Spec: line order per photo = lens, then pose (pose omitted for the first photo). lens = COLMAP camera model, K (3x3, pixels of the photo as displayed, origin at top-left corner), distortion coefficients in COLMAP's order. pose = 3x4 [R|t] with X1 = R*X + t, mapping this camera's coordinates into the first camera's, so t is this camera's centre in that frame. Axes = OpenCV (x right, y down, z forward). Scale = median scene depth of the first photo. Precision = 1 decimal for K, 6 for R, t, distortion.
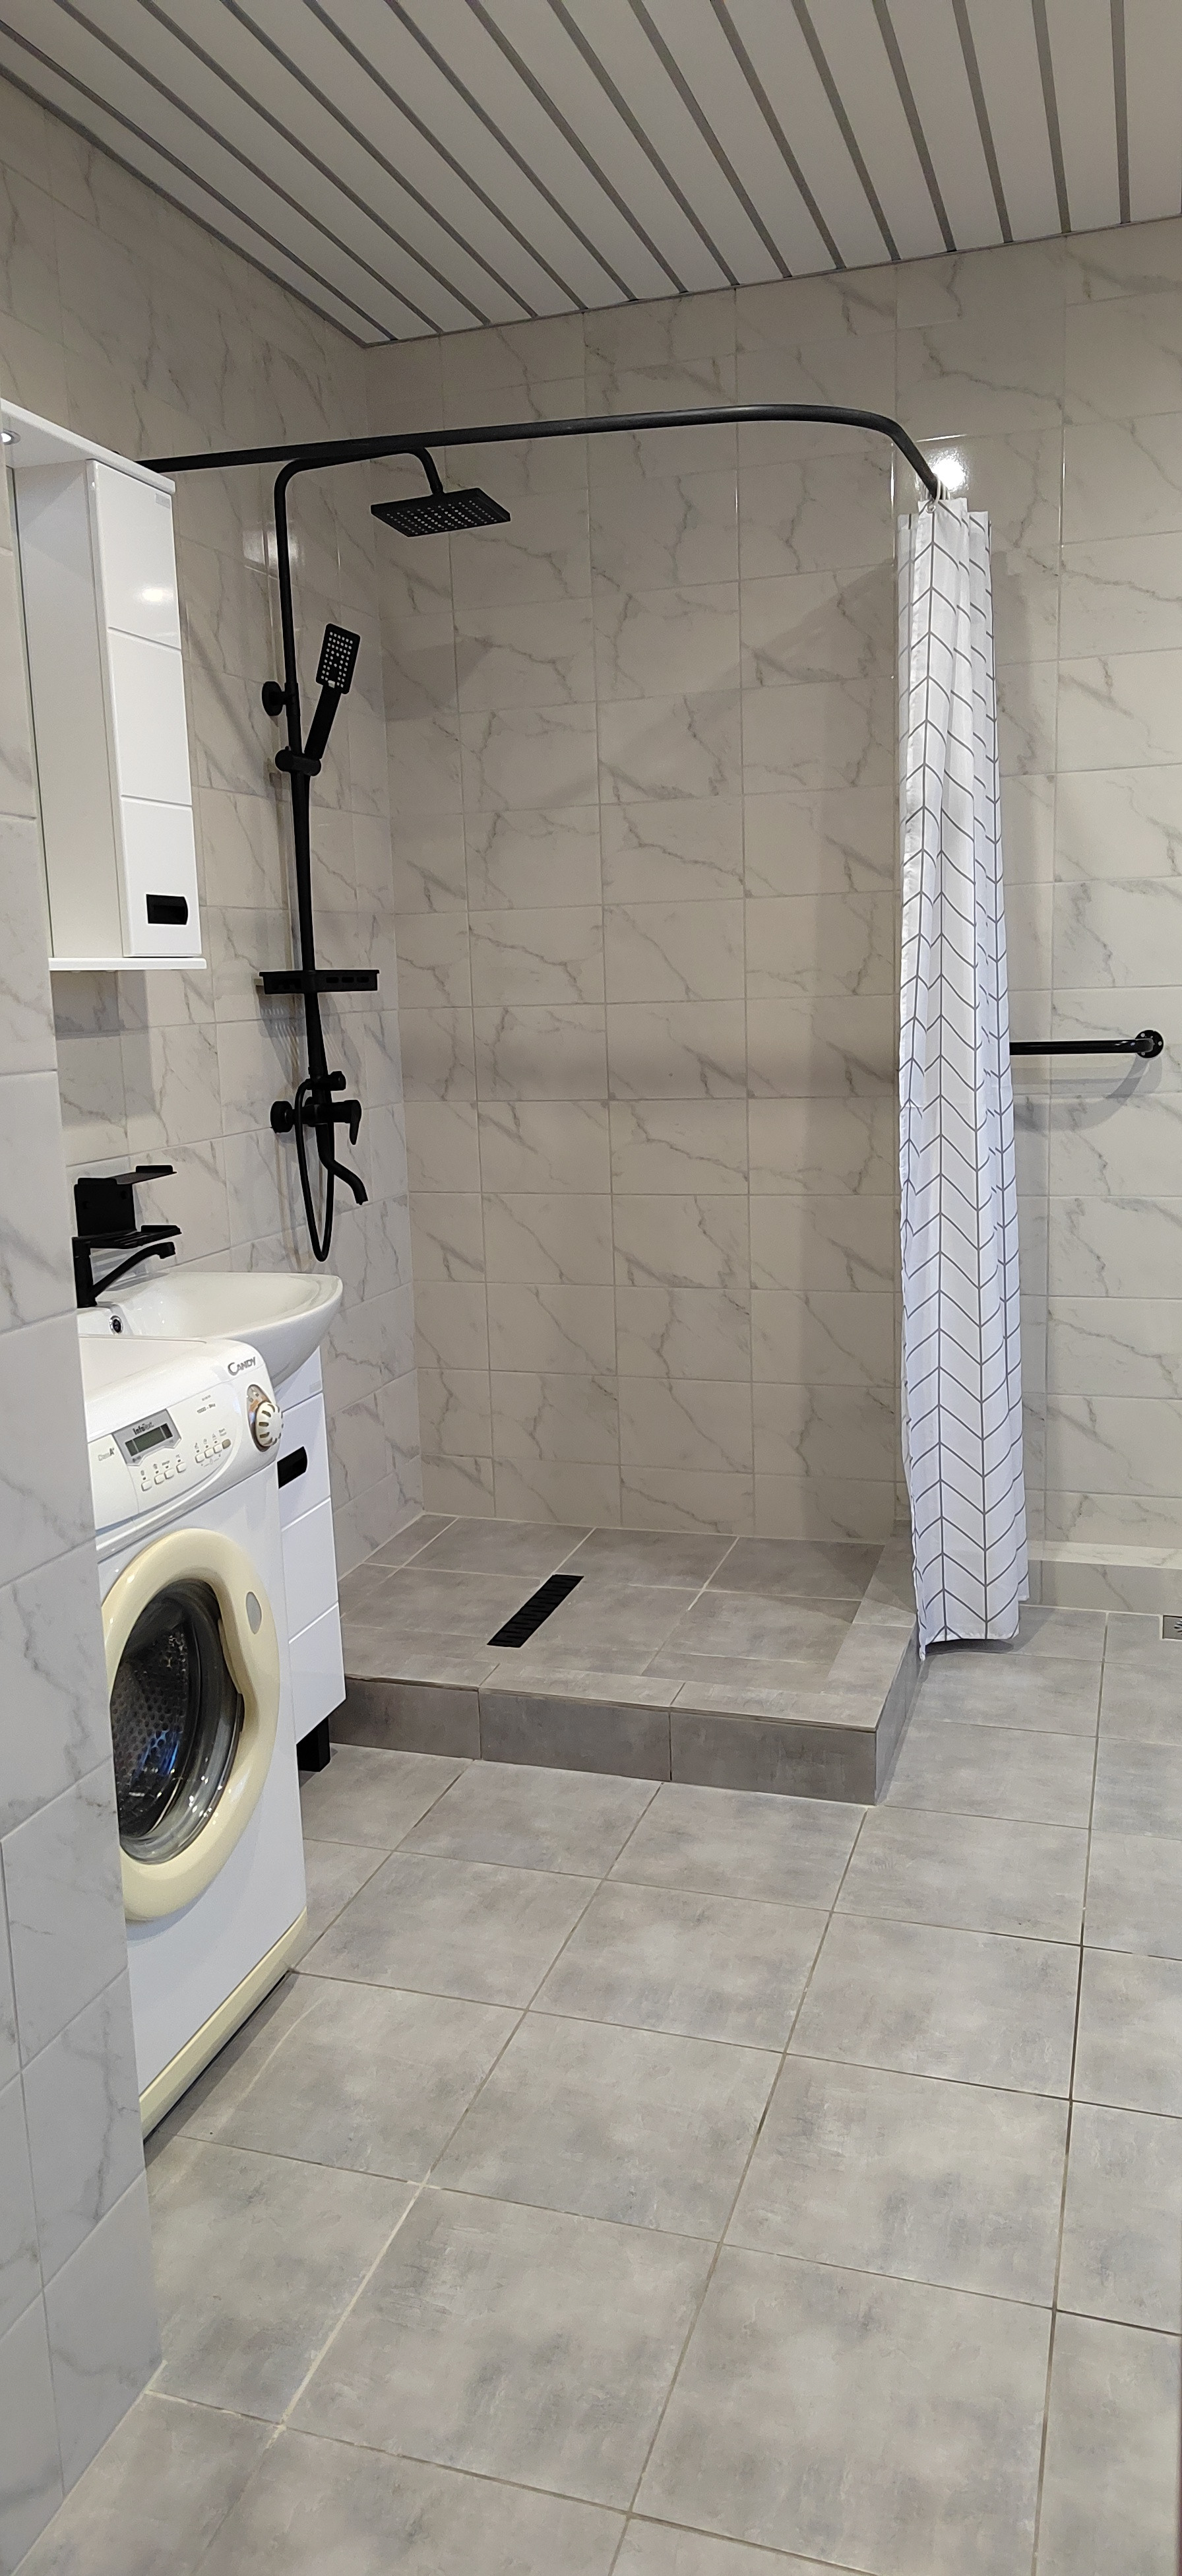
lens RADIAL K [[1773.0, 0, 584.1], [0, 1773.0, 1197.6], [0, 0, 1]] dist [0.092047, -0.080760]
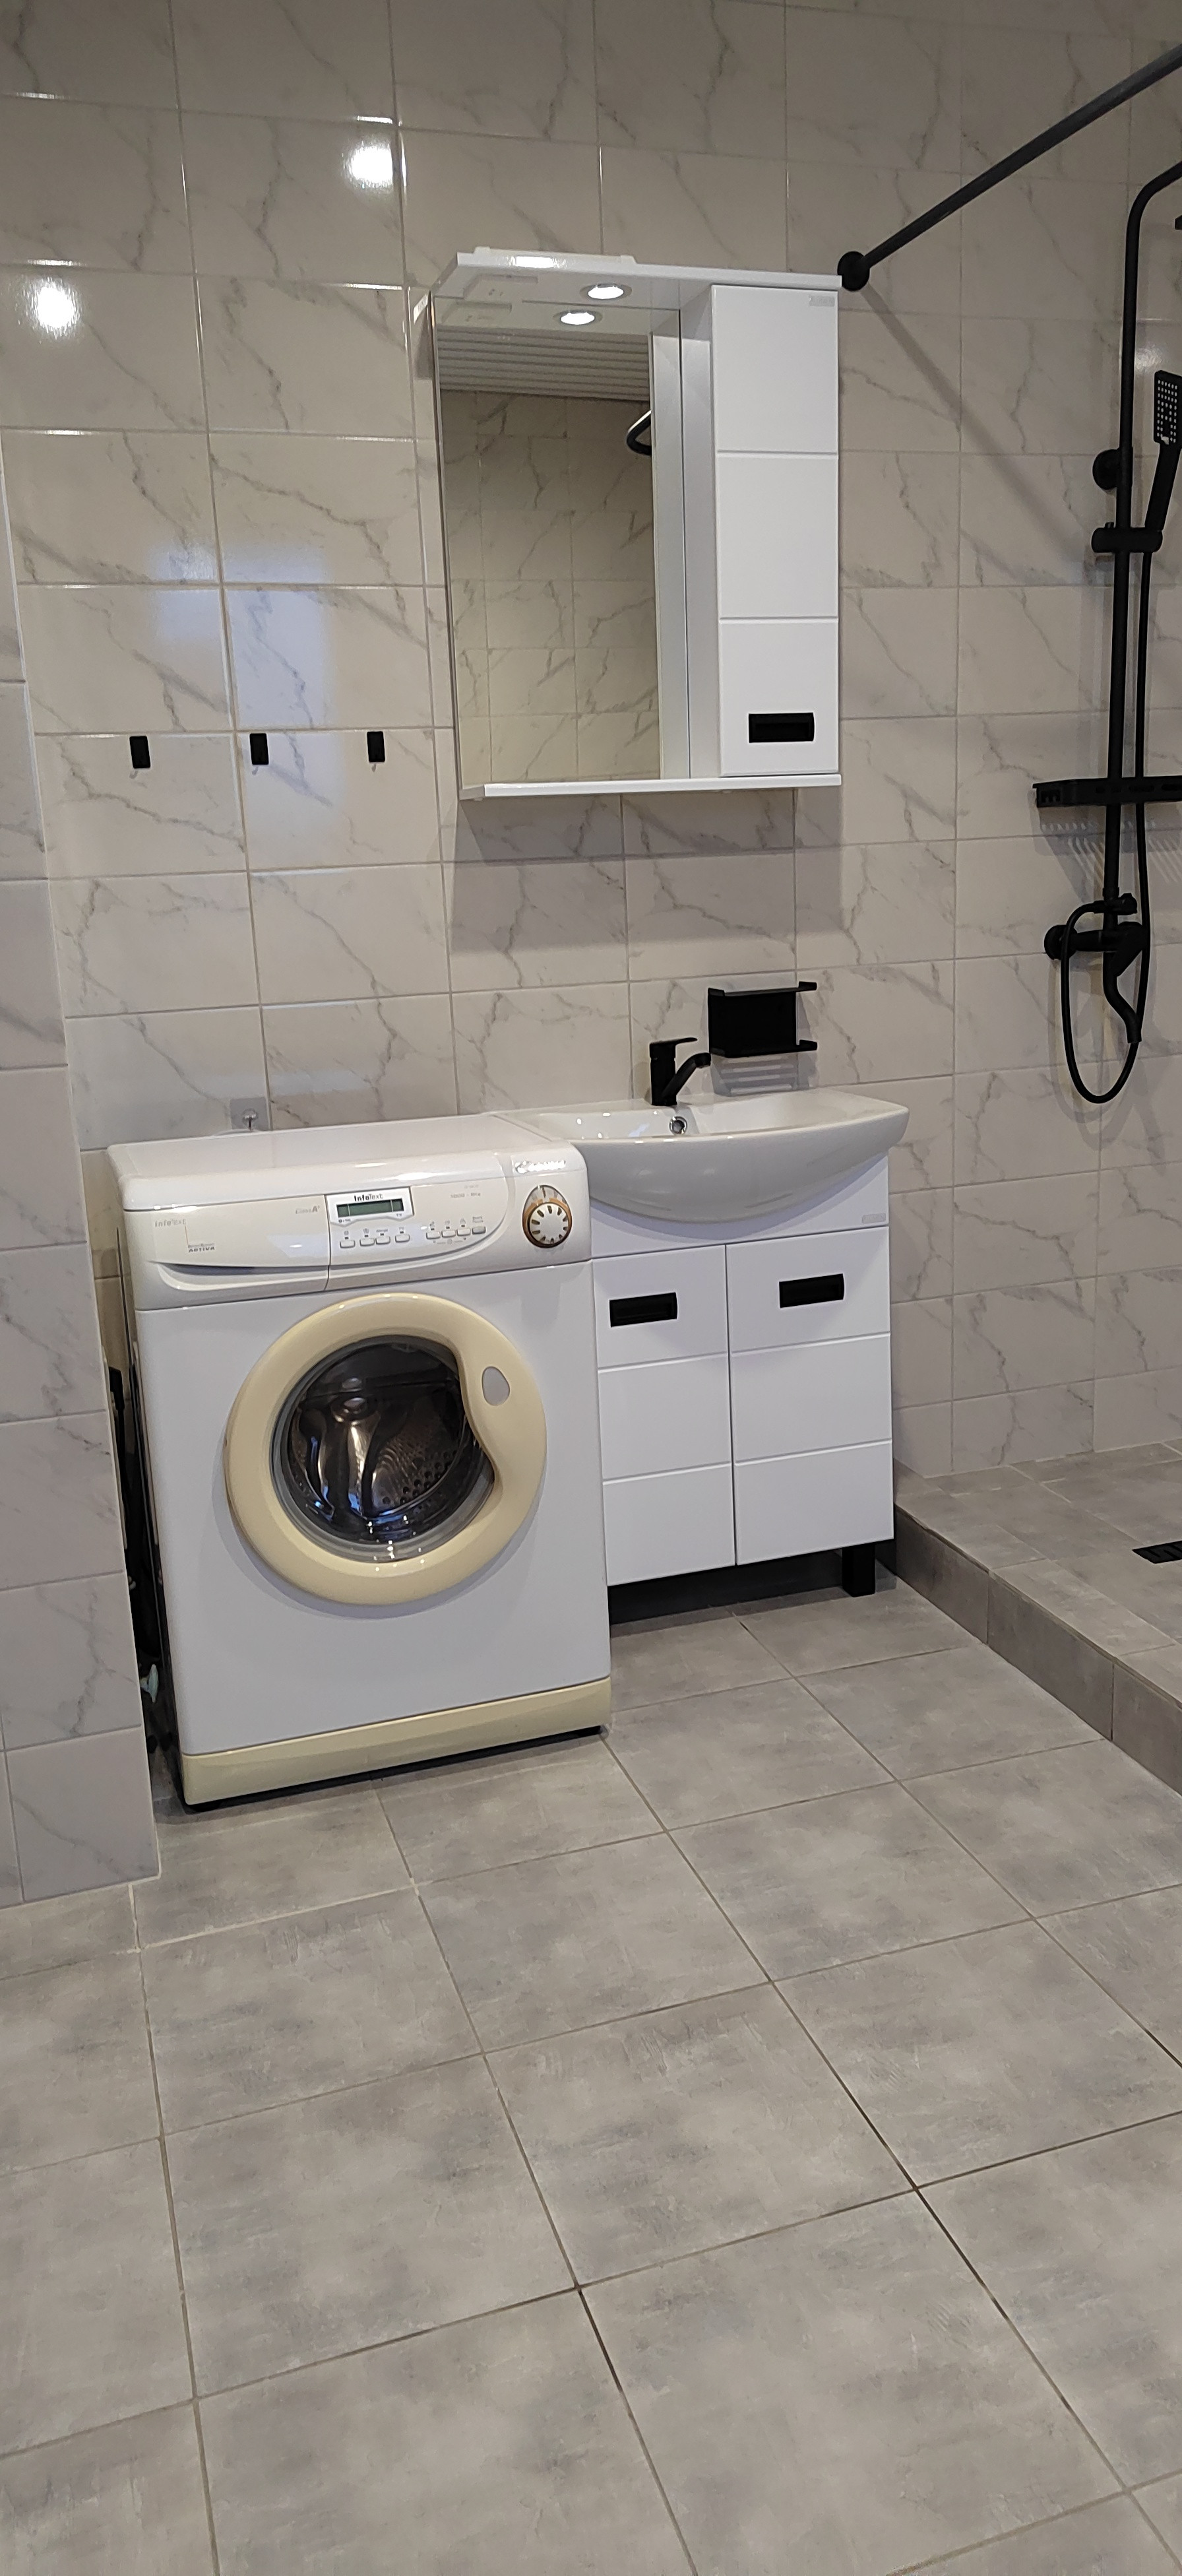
lens RADIAL K [[1777.7, 0, 573.0], [0, 1777.7, 1220.9], [0, 0, 1]] dist [0.022011, -0.005500]
pose [[0.581392, 0.171223, -0.795403, 0.533582], [-0.076538, 0.984780, 0.156045, -0.033198], [0.810015, -0.029845, 0.585649, 0.295590]]
